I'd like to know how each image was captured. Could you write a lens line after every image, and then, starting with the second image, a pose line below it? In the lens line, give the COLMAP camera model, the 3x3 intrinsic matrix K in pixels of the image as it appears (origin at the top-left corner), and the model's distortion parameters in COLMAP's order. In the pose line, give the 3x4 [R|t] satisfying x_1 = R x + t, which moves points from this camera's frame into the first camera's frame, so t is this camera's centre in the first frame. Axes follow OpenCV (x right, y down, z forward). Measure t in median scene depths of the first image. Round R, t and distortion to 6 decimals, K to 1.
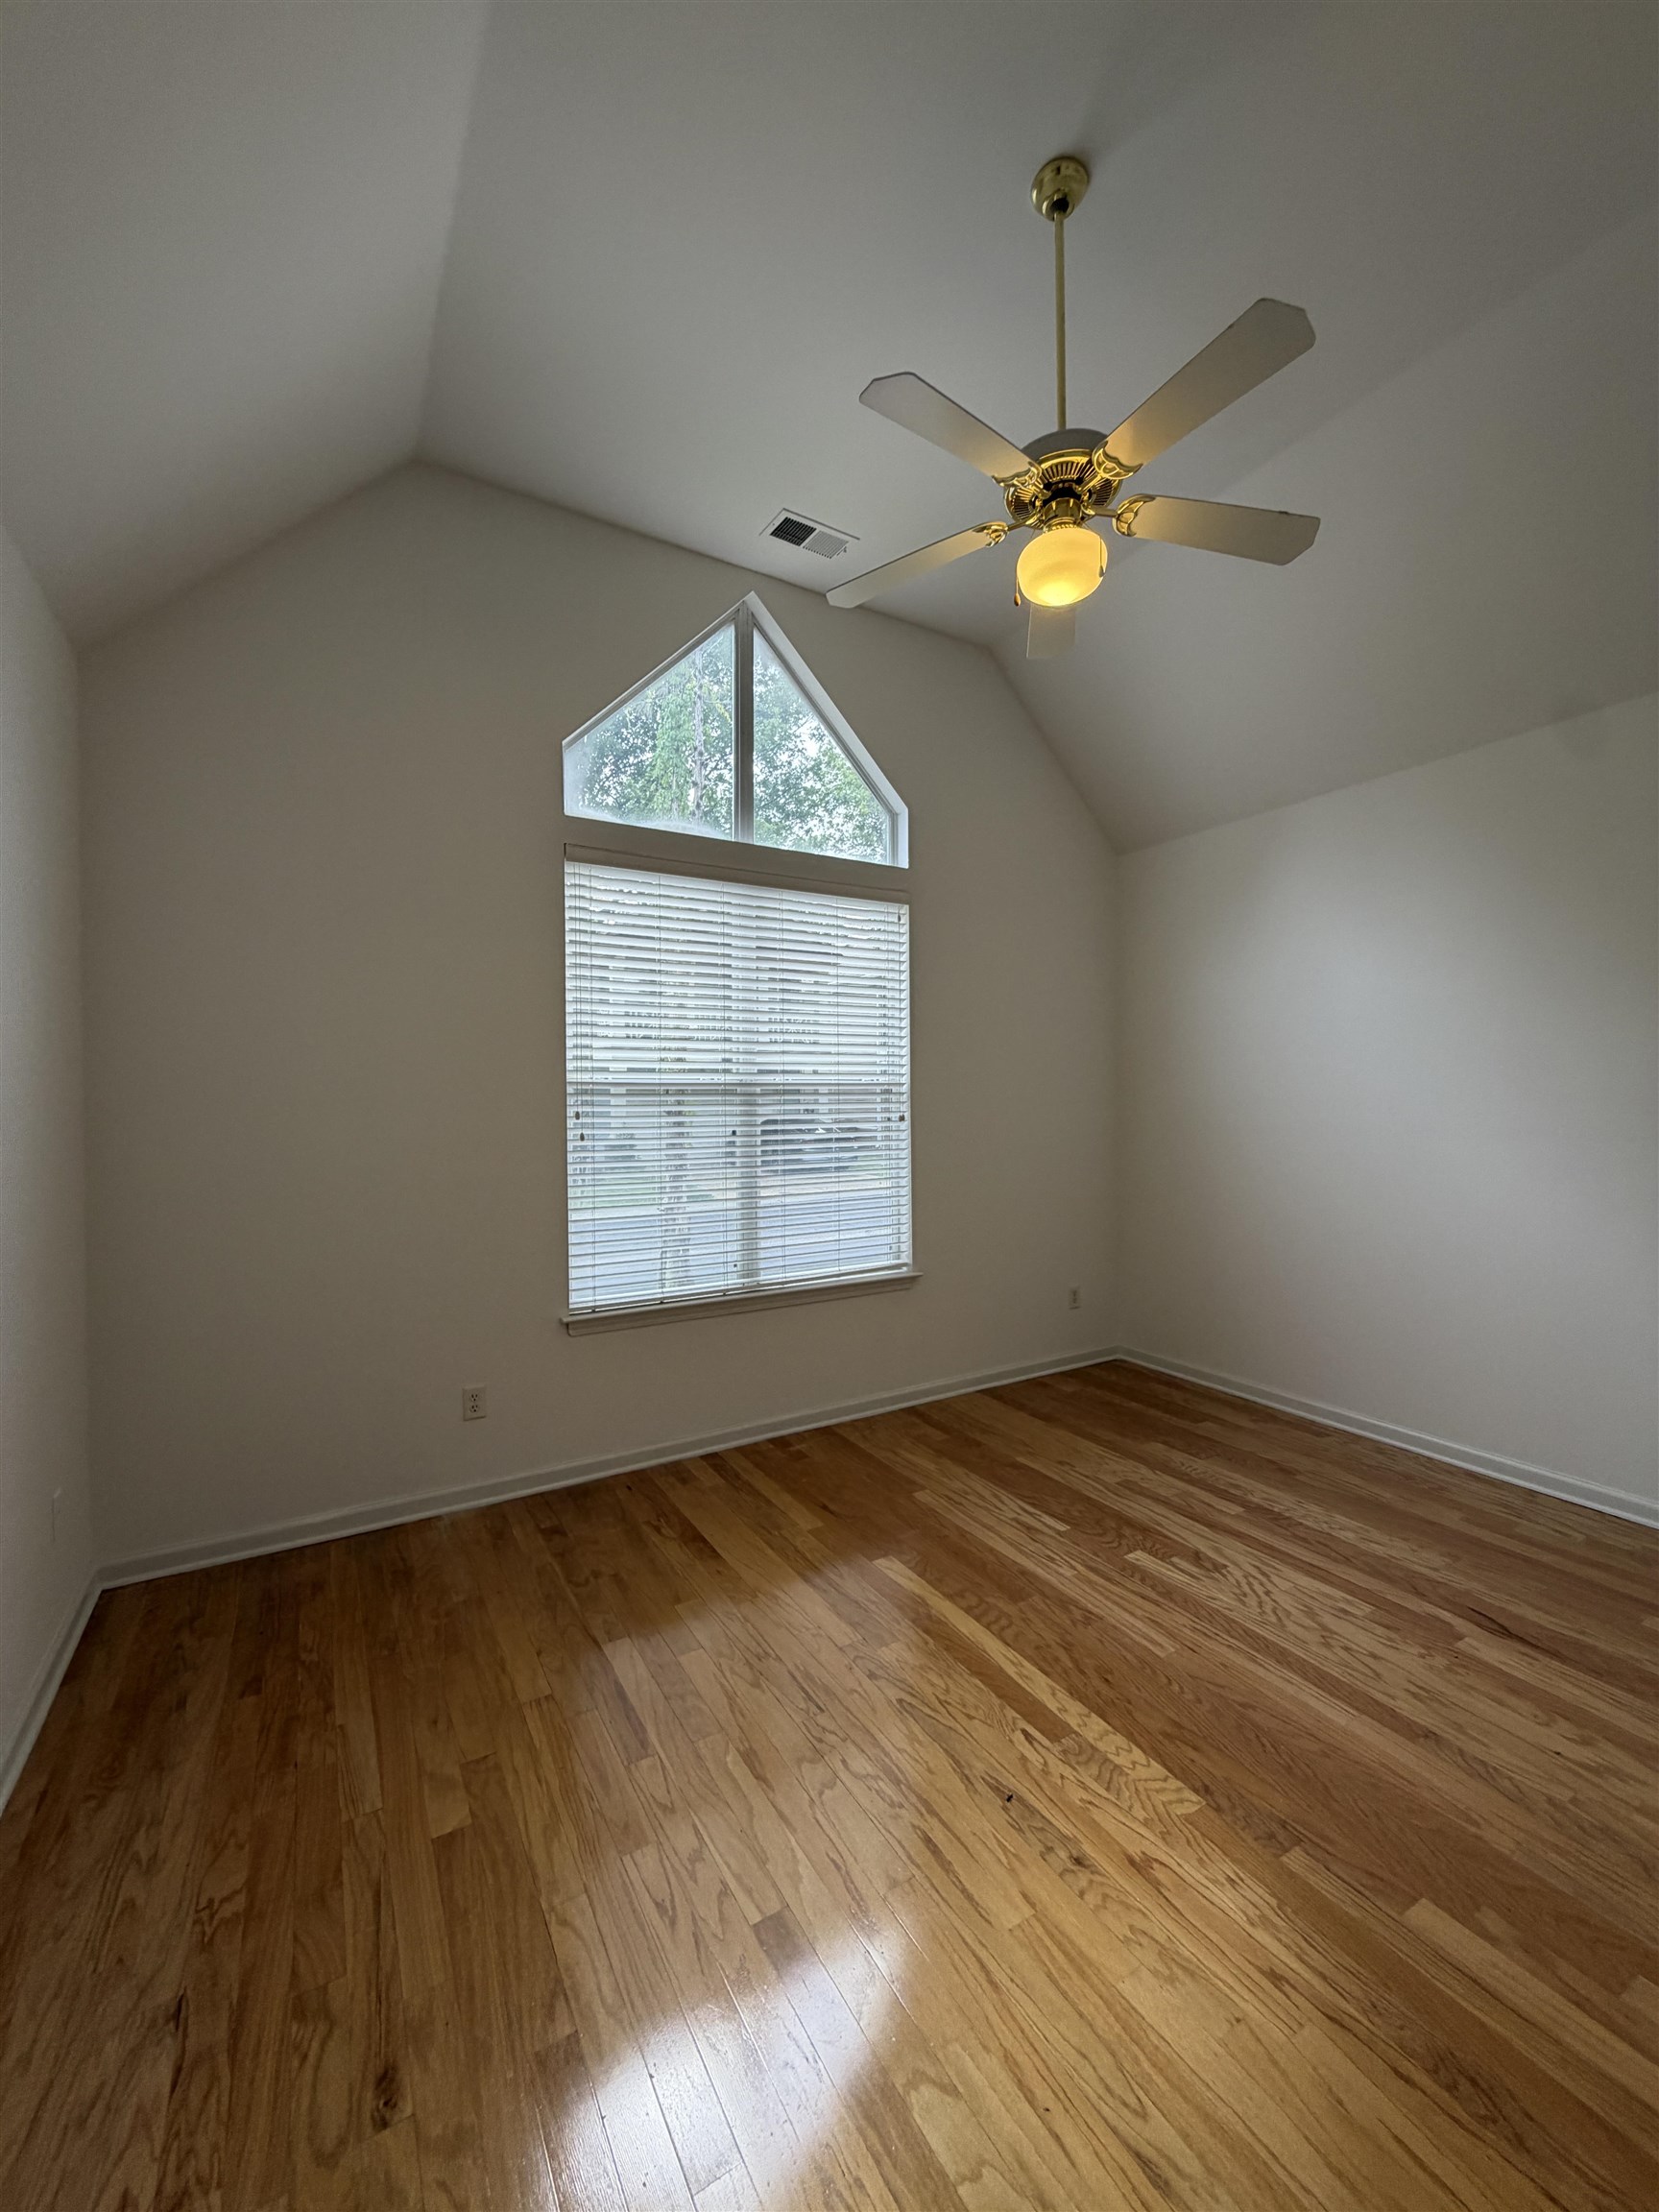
lens RADIAL K [[883.2, 0, 833.3], [0, 883.2, 1106.0], [0, 0, 1]] dist [-0.007347, 0.000335]
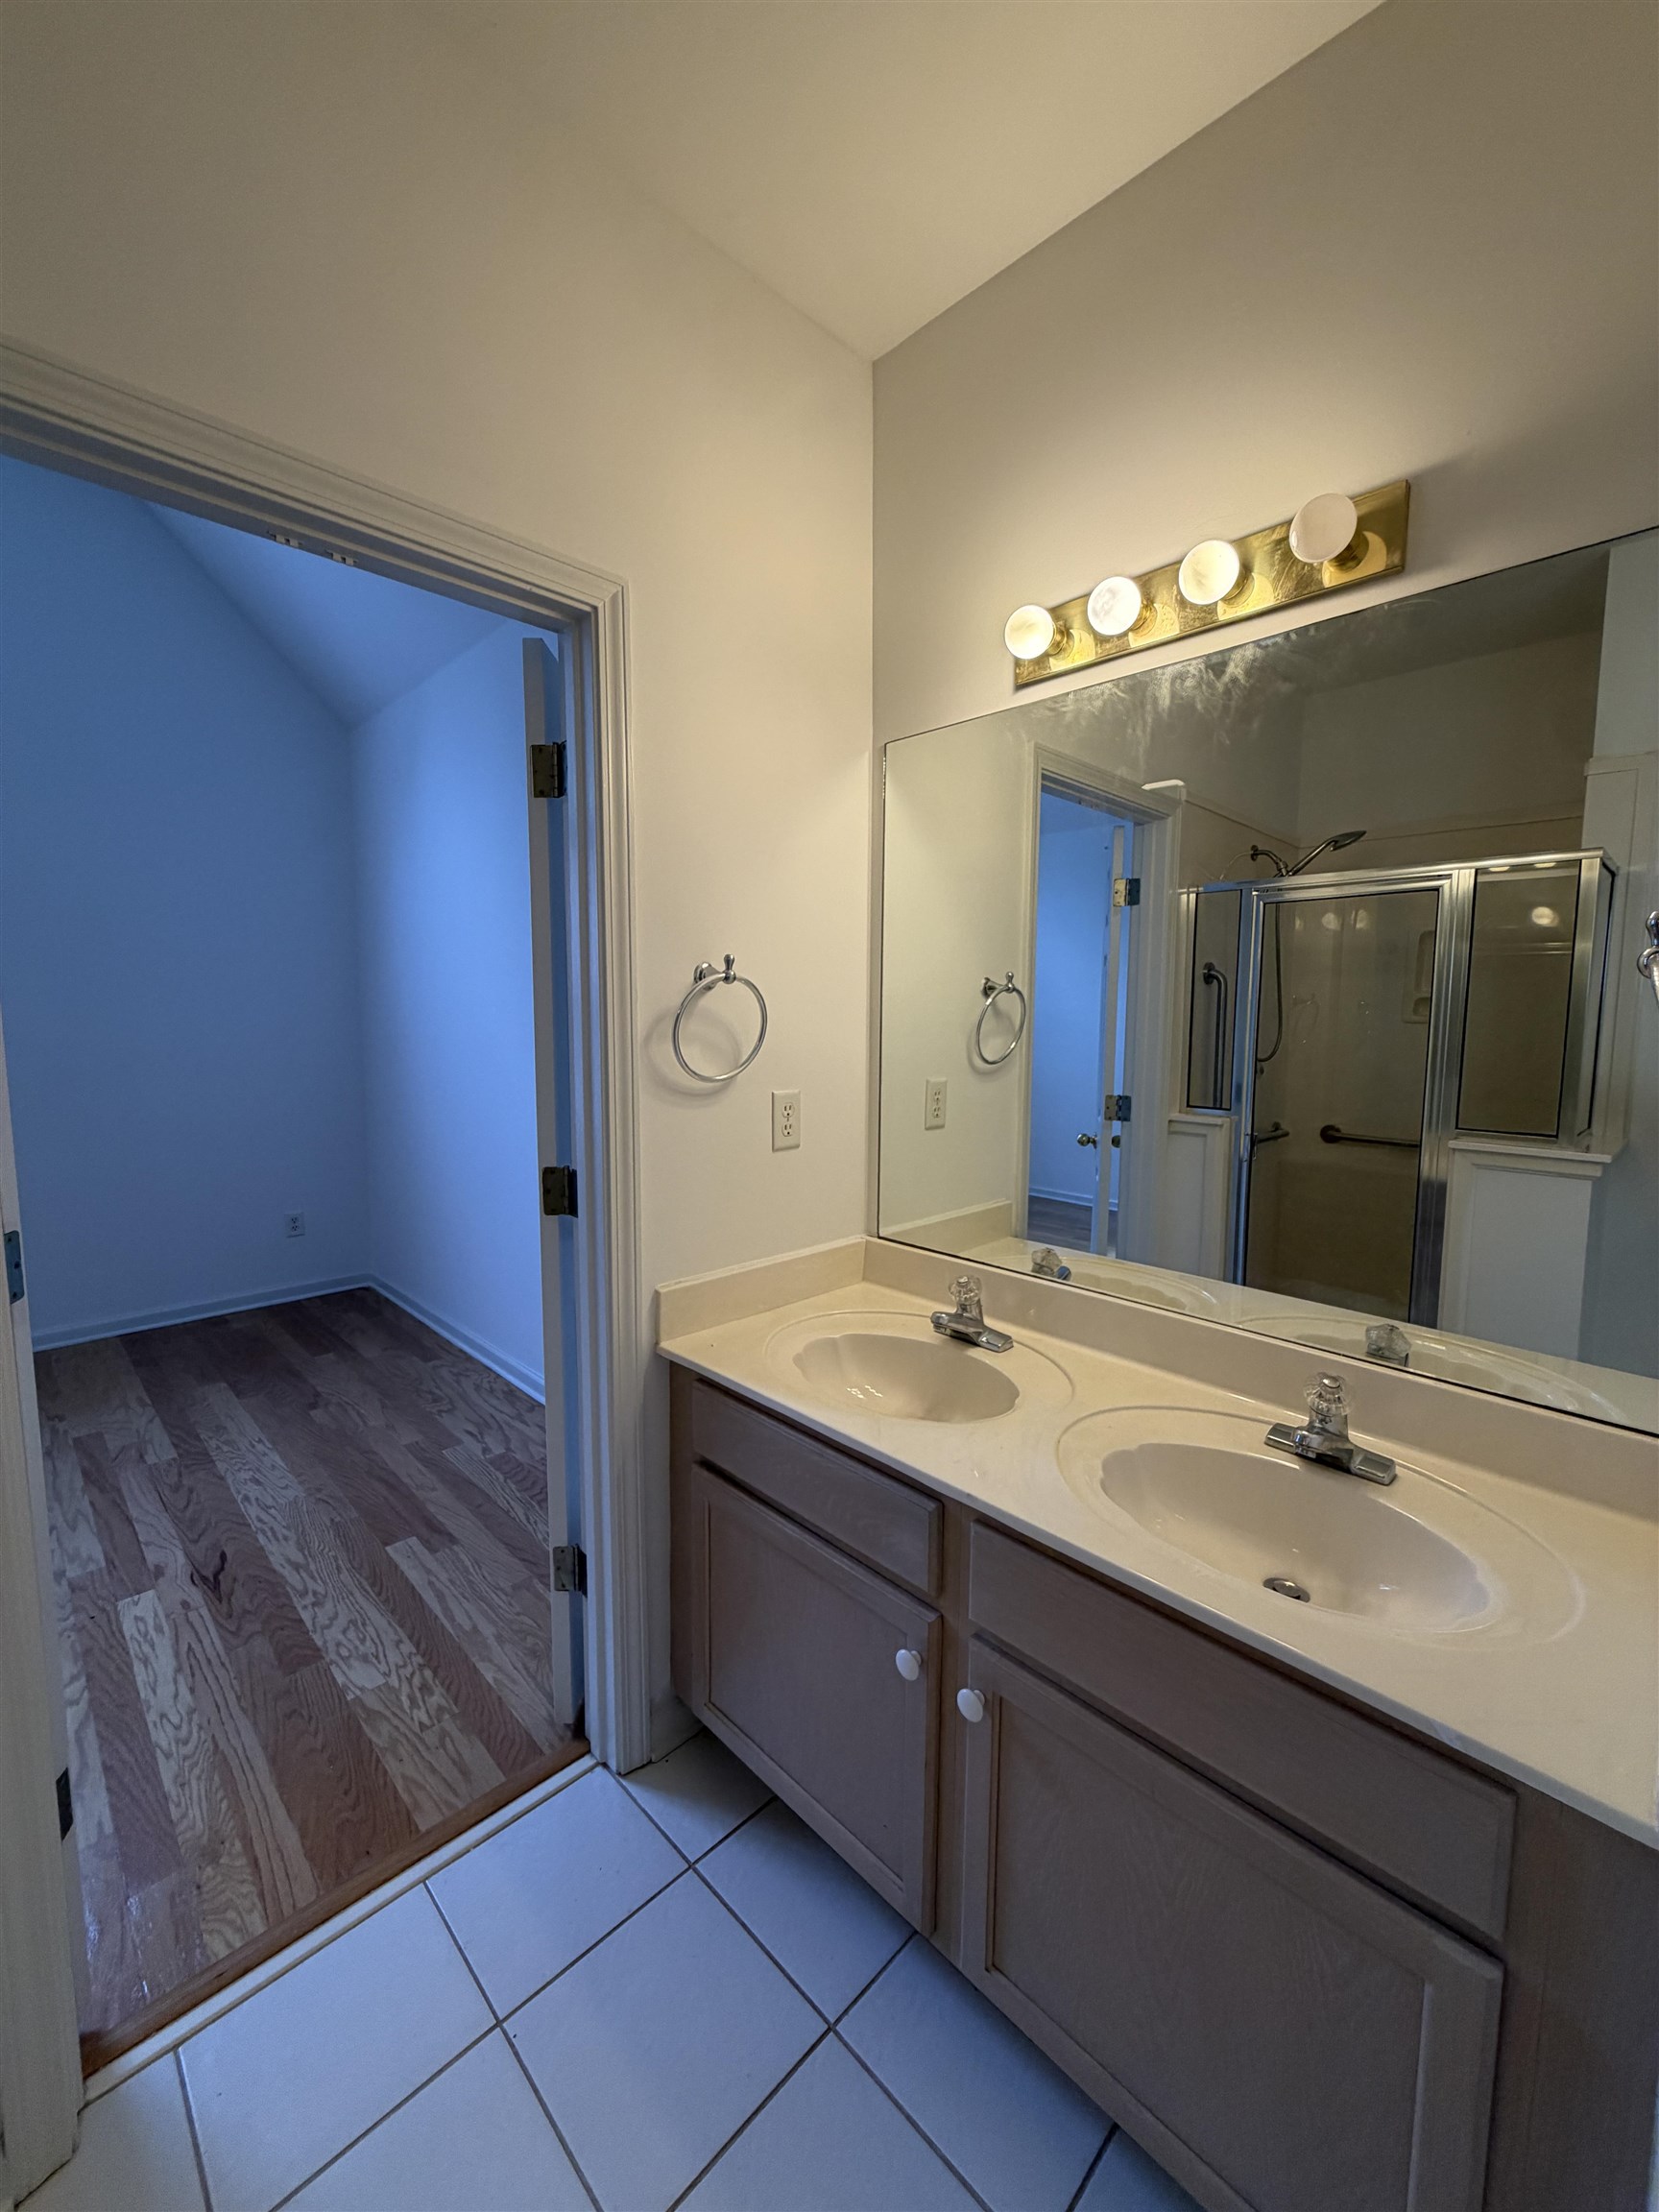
lens RADIAL K [[883.2, 0, 832.8], [0, 883.2, 1101.1], [0, 0, 1]] dist [-0.007347, 0.000335]
pose [[0.970468, -0.014632, 0.240784, 0.851187], [-0.007457, 0.995862, 0.090573, 0.000896], [-0.241113, -0.089694, 0.966343, -0.016536]]
